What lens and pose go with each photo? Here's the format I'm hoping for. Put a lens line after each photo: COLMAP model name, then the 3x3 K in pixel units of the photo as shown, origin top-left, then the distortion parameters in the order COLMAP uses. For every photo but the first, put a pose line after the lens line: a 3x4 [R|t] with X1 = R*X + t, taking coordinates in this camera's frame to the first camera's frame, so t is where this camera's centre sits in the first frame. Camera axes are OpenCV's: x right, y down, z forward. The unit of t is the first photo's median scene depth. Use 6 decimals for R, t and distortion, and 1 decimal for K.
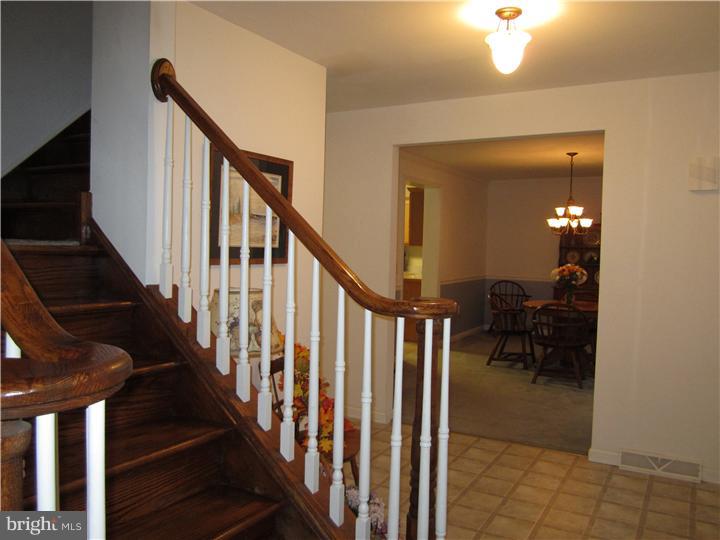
lens RADIAL K [[594.3, 0, 360.0], [0, 594.3, 270.0], [0, 0, 1]] dist [-0.063871, 0.052445]
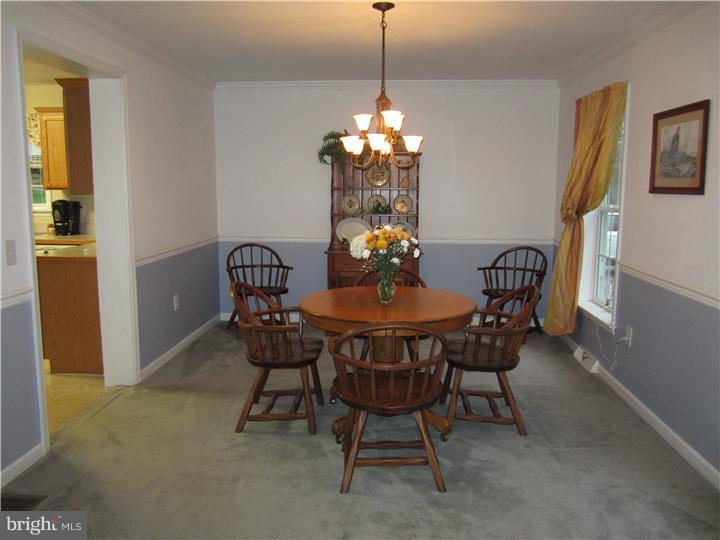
lens RADIAL K [[594.3, 0, 360.0], [0, 594.3, 270.0], [0, 0, 1]] dist [-0.063871, 0.052445]
pose [[0.899612, -0.078513, 0.429575, 0.103774], [0.035176, 0.993537, 0.107922, -0.026477], [-0.435272, -0.081977, 0.896559, 0.515909]]
